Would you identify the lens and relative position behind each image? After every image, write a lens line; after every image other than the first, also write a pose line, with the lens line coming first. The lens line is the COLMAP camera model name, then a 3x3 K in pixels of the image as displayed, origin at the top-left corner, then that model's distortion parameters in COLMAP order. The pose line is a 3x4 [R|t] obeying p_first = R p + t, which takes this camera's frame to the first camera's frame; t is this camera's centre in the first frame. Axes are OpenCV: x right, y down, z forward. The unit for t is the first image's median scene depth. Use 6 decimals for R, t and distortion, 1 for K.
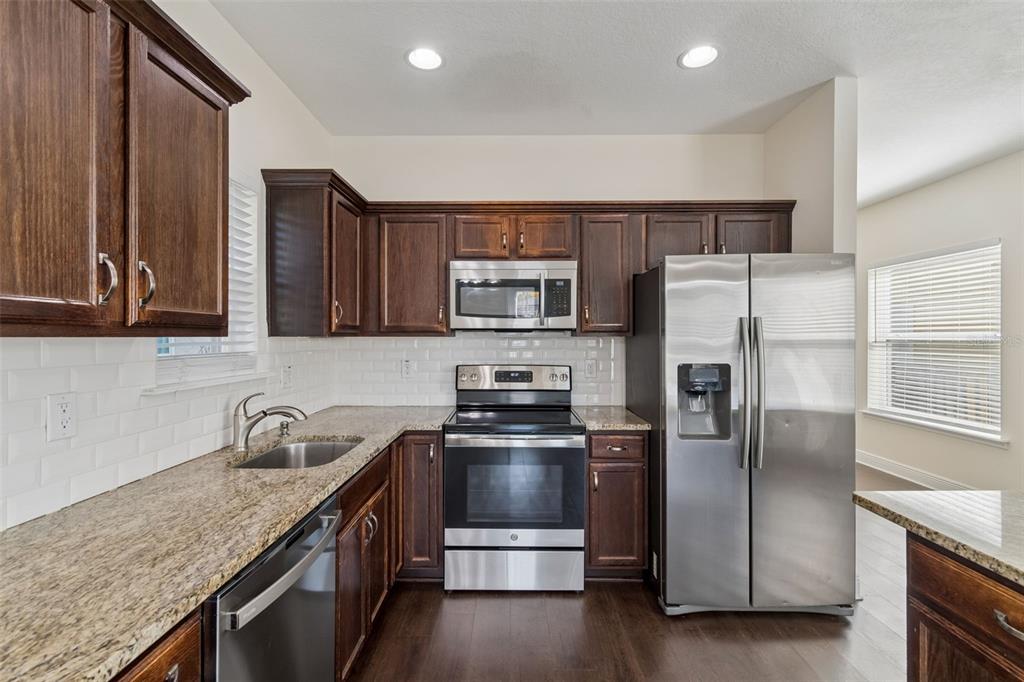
lens RADIAL K [[458.5, 0, 509.6], [0, 458.5, 339.7], [0, 0, 1]] dist [0.002916, 0.000438]
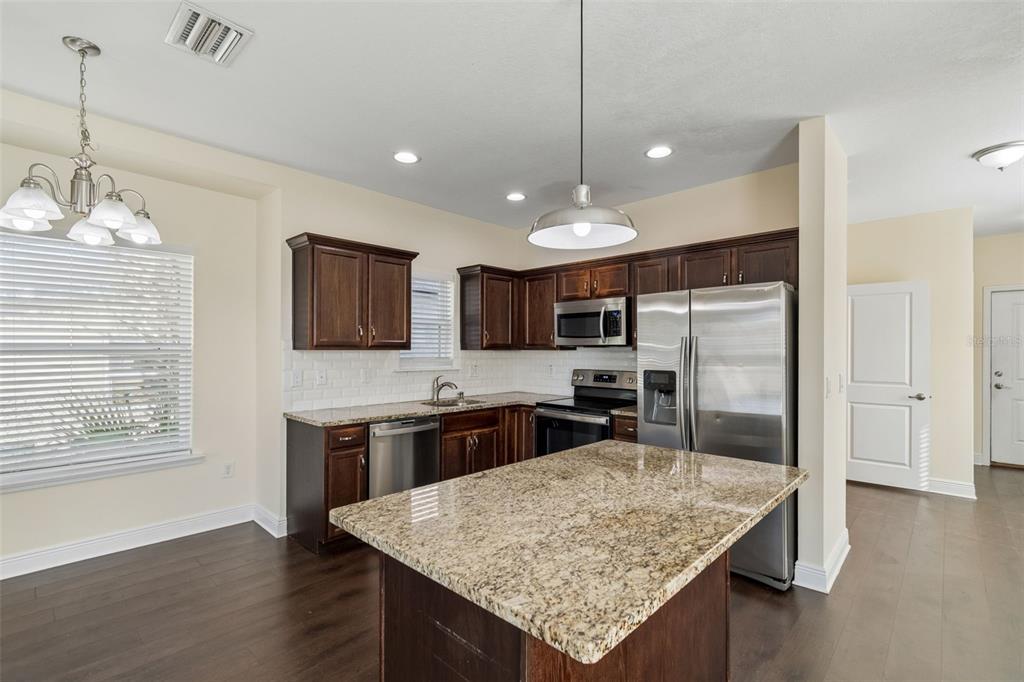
lens RADIAL K [[458.5, 0, 510.8], [0, 458.5, 349.5], [0, 0, 1]] dist [0.002916, 0.000438]
pose [[0.733741, 0.002656, -0.679425, 0.867238], [-0.007521, 0.999963, -0.004213, -0.001400], [0.679388, 0.008201, 0.733733, -0.283393]]
